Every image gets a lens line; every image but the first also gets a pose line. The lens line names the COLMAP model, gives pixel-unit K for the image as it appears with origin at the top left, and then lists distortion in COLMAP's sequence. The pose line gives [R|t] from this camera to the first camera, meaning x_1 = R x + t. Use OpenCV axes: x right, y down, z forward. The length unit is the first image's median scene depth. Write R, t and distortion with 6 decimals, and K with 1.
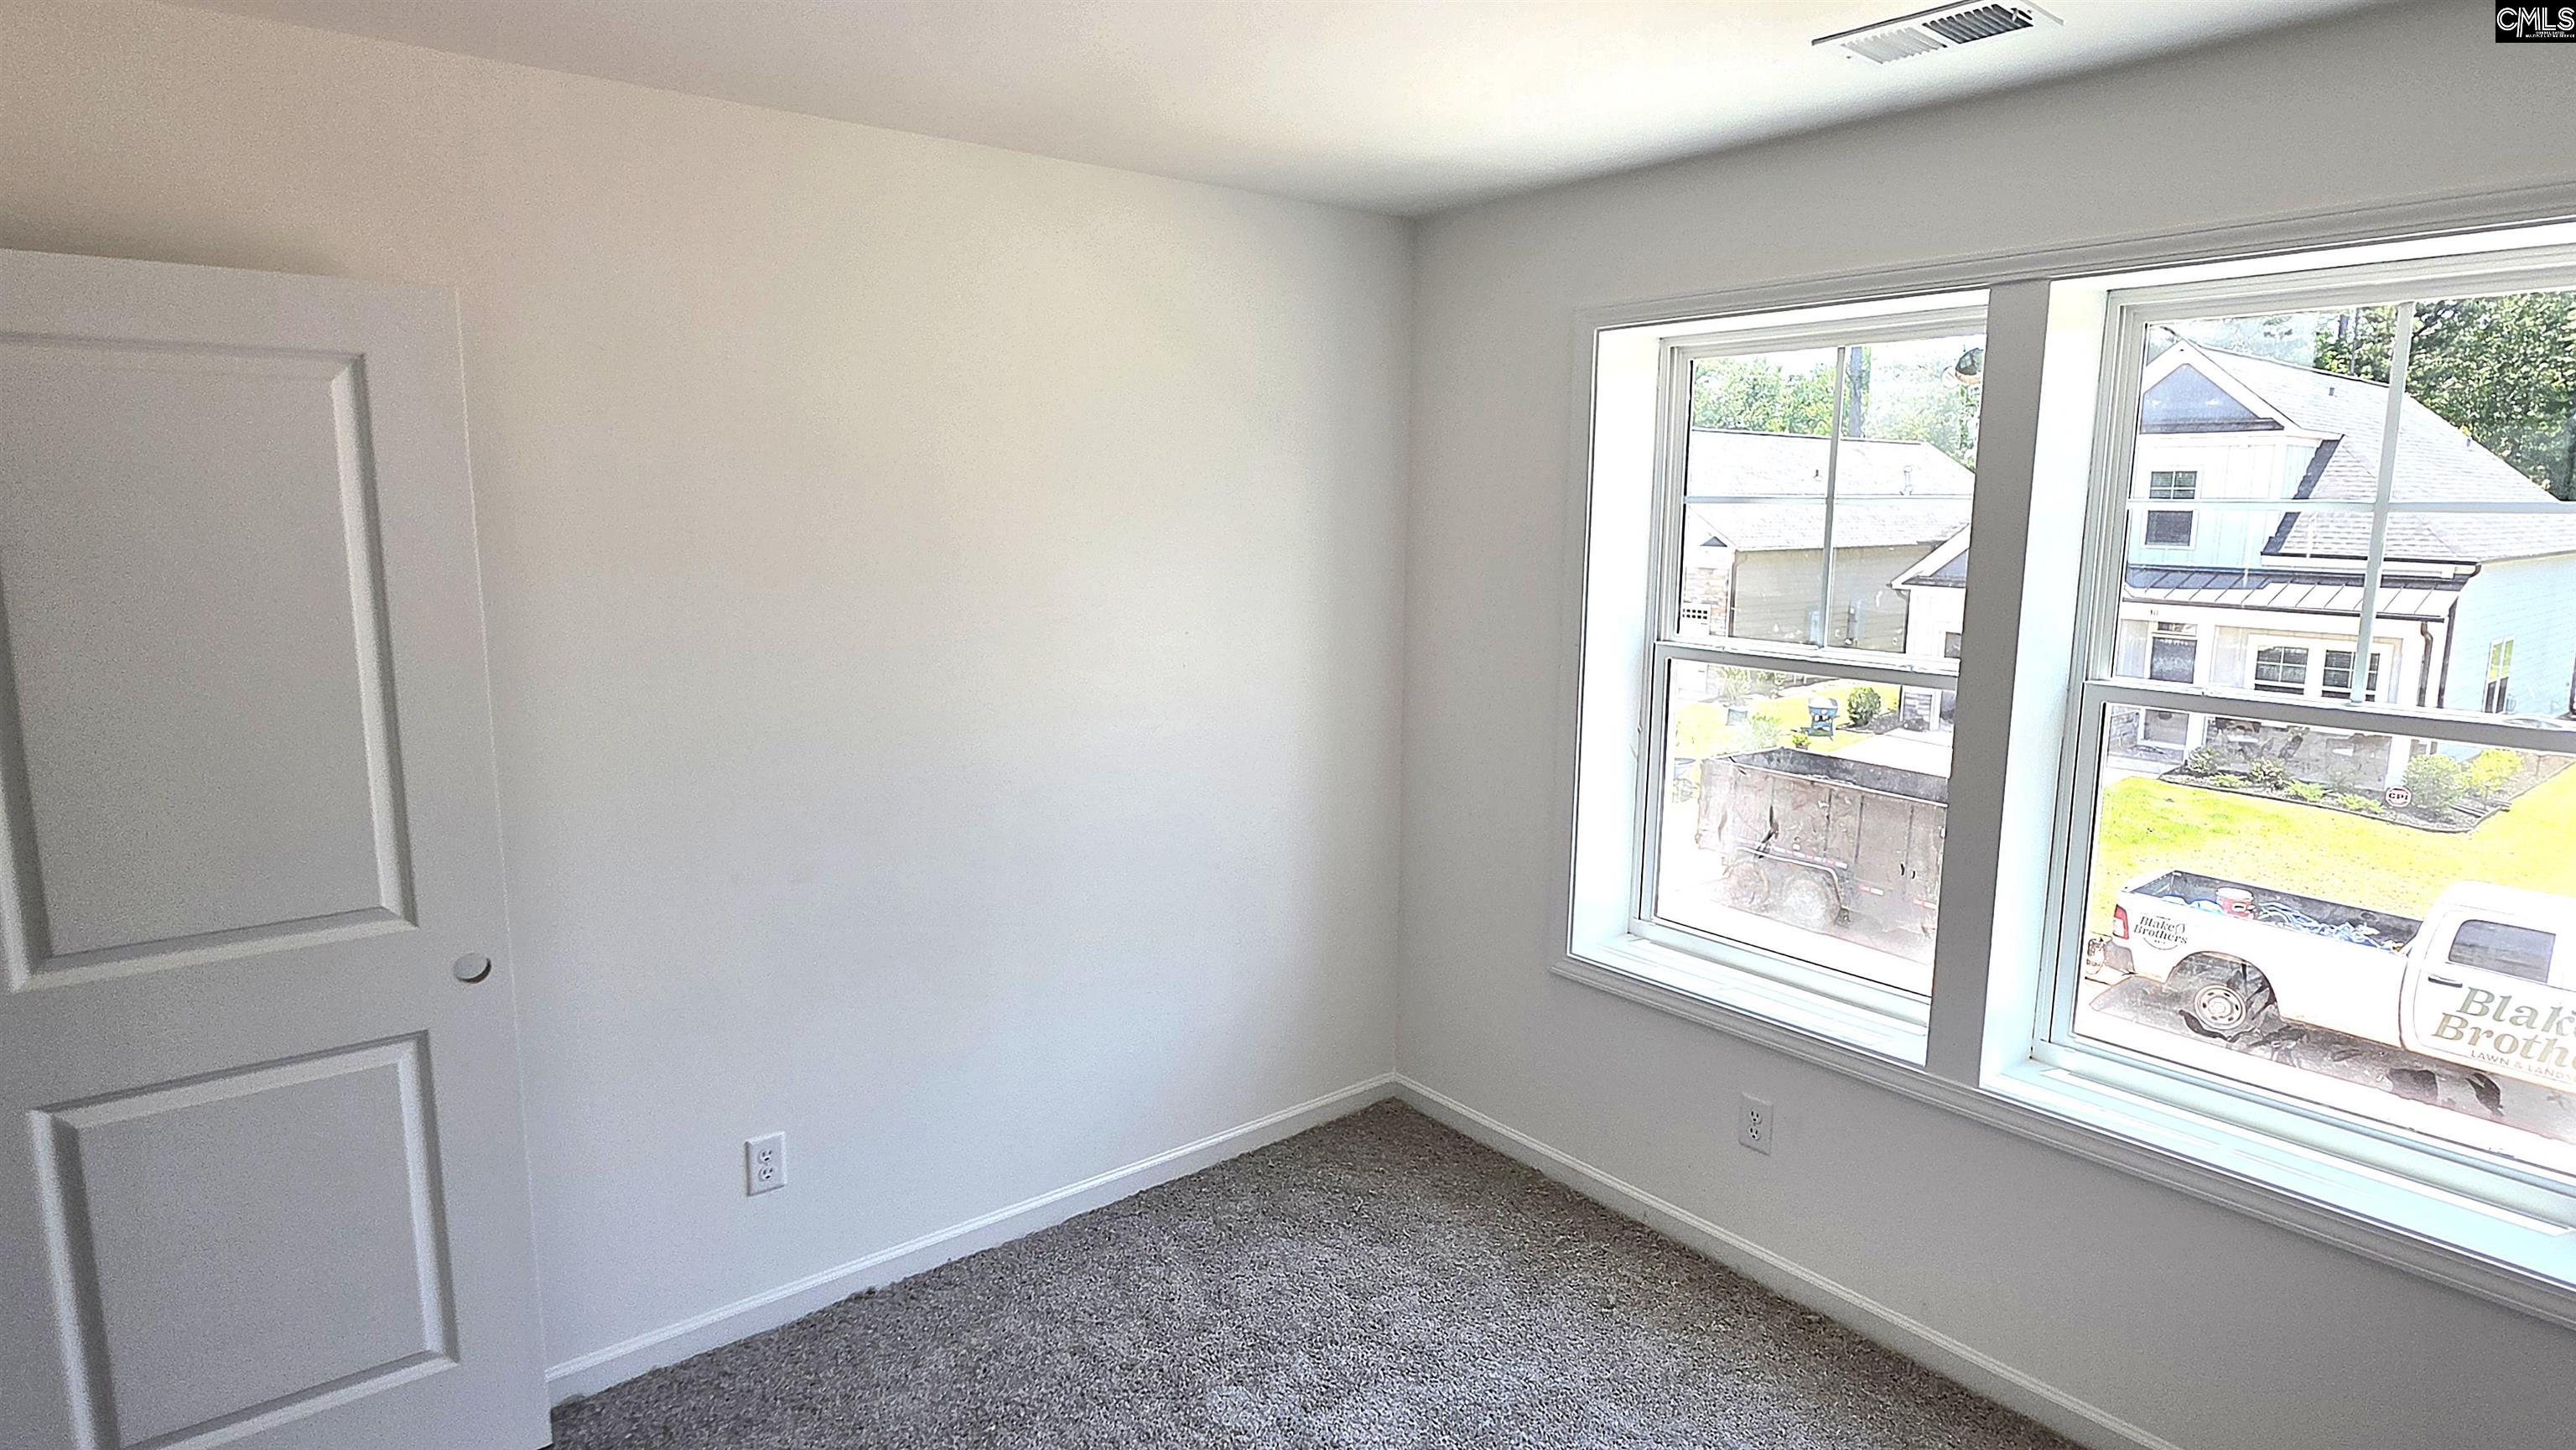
lens RADIAL K [[1362.8, 0, 1275.9], [0, 1362.8, 713.9], [0, 0, 1]] dist [-0.001541, -0.000131]
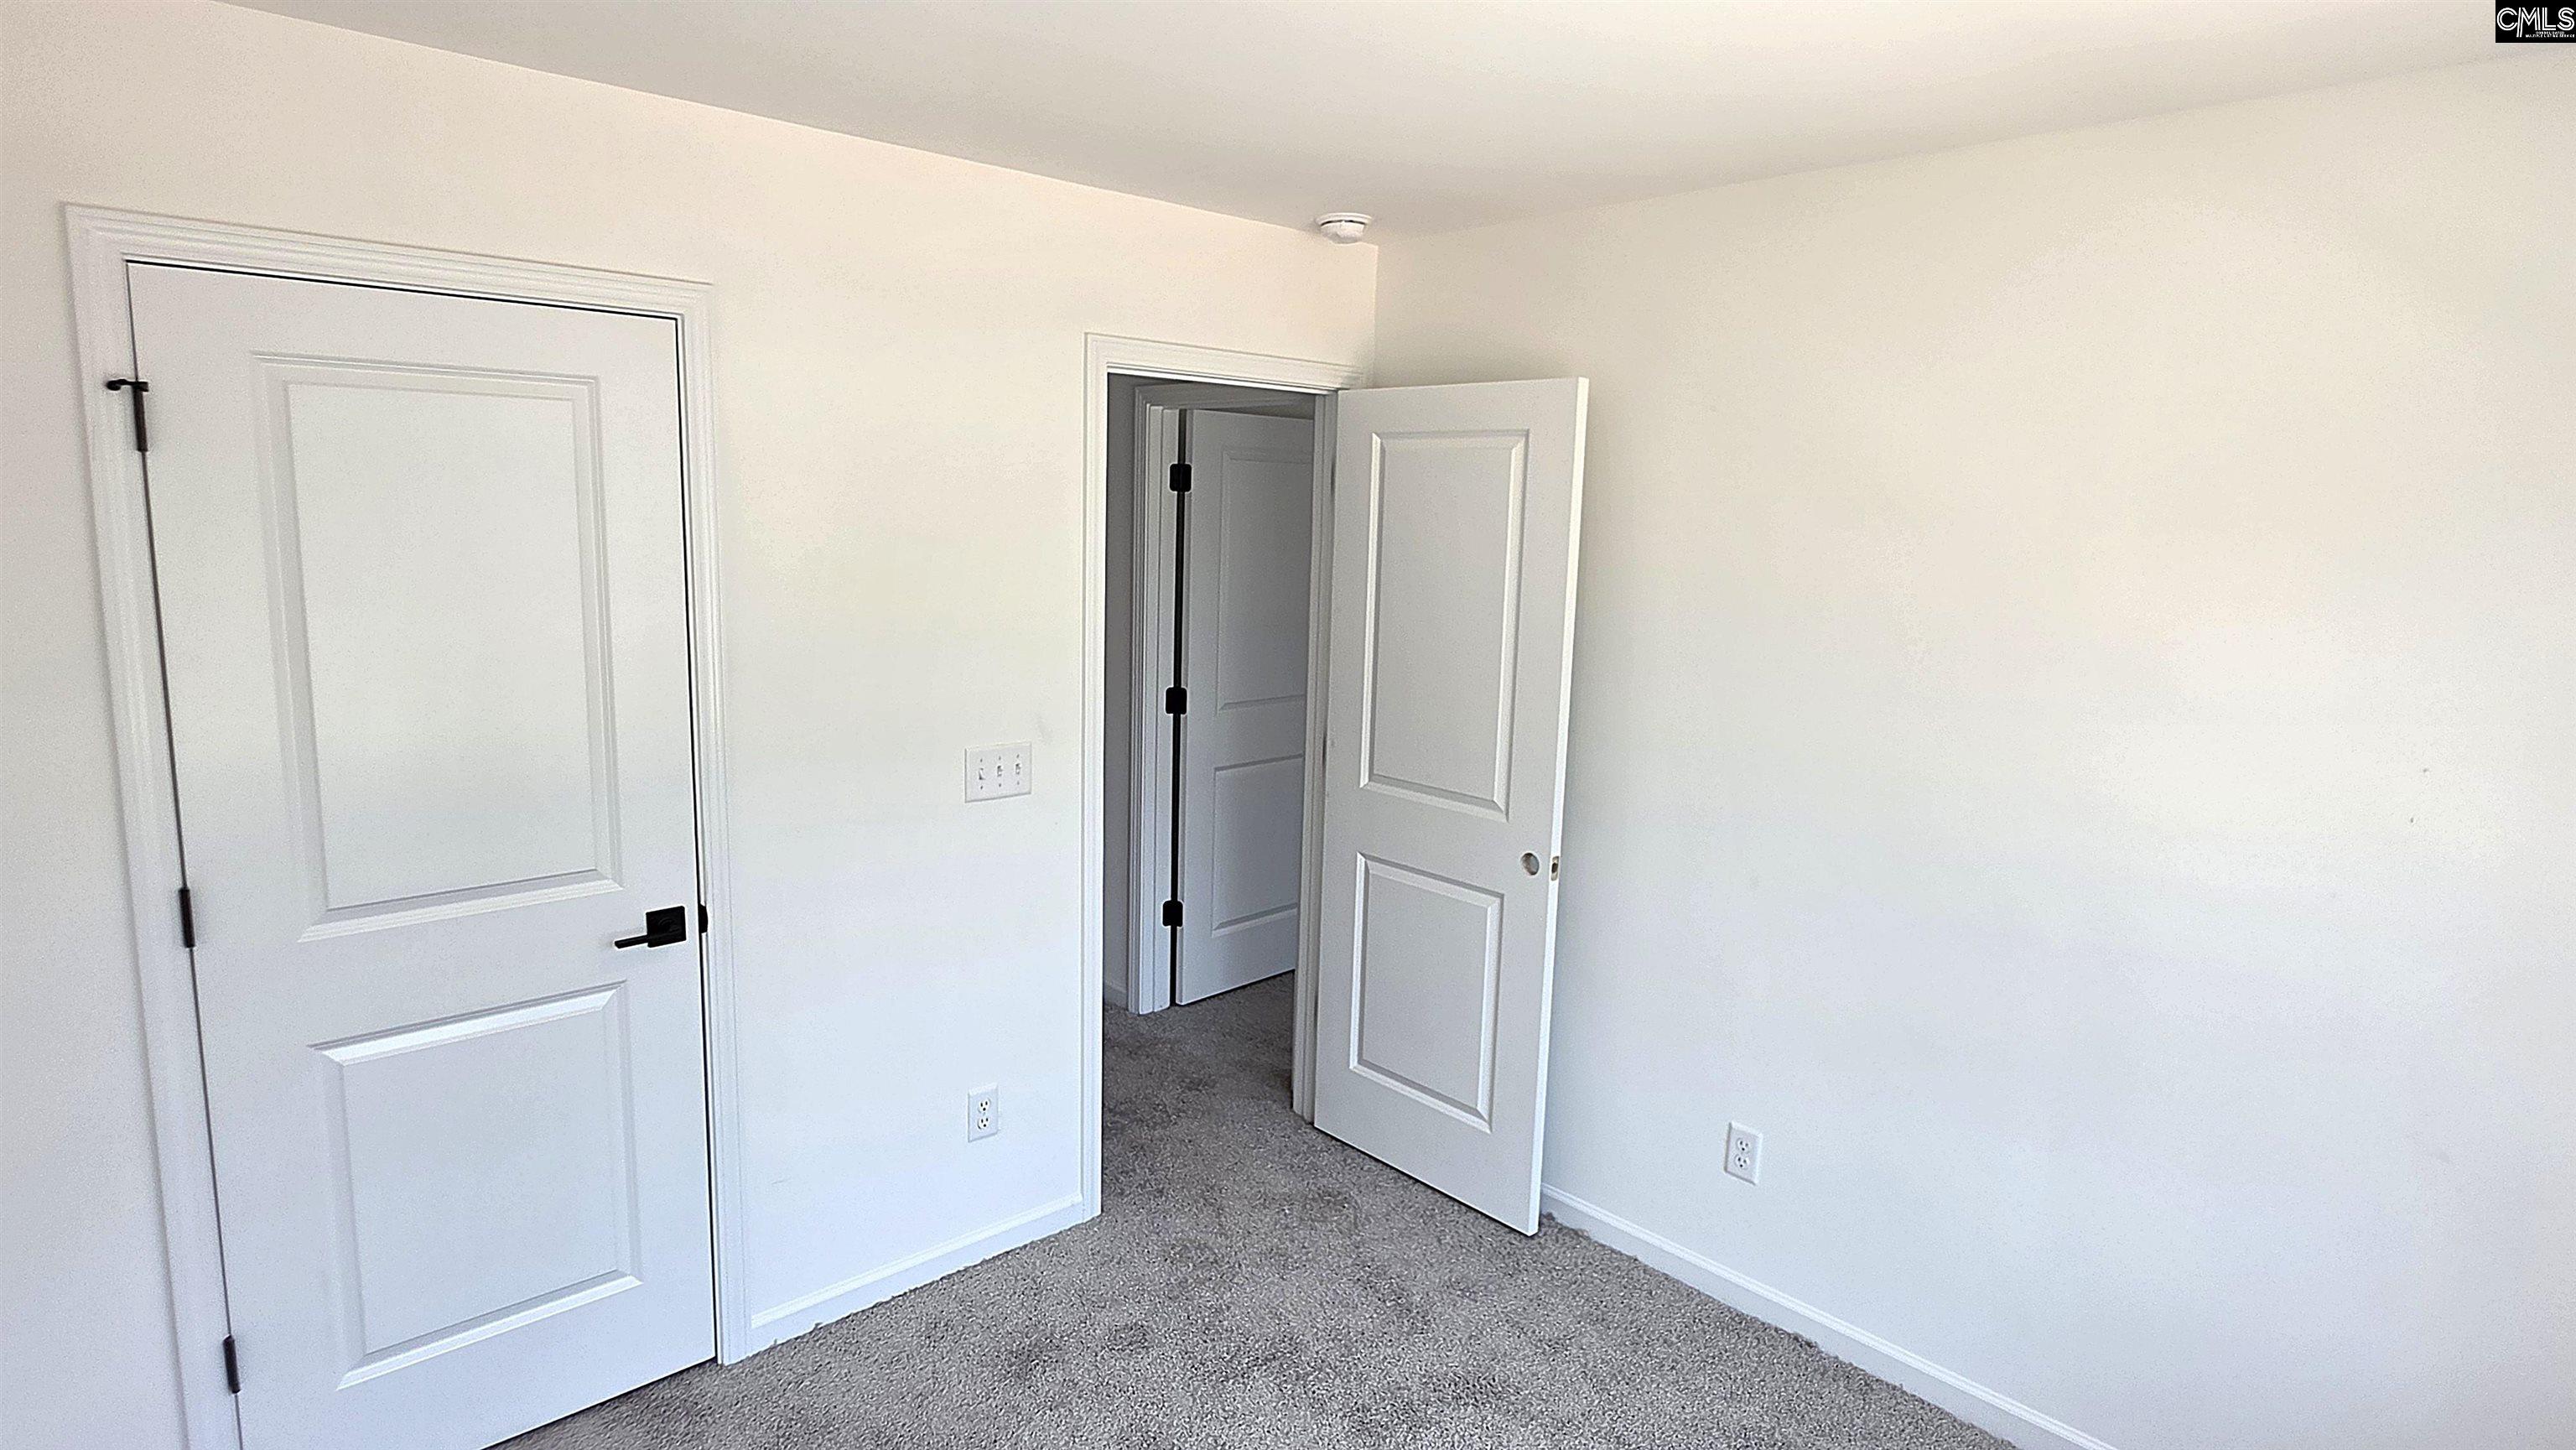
lens RADIAL K [[1362.8, 0, 1275.9], [0, 1362.8, 713.9], [0, 0, 1]] dist [-0.001541, -0.000131]
pose [[0.076380, 0.145378, -0.986424, 0.676329], [-0.189637, 0.973373, 0.128771, -0.083834], [0.978879, 0.177227, 0.101915, 0.521487]]
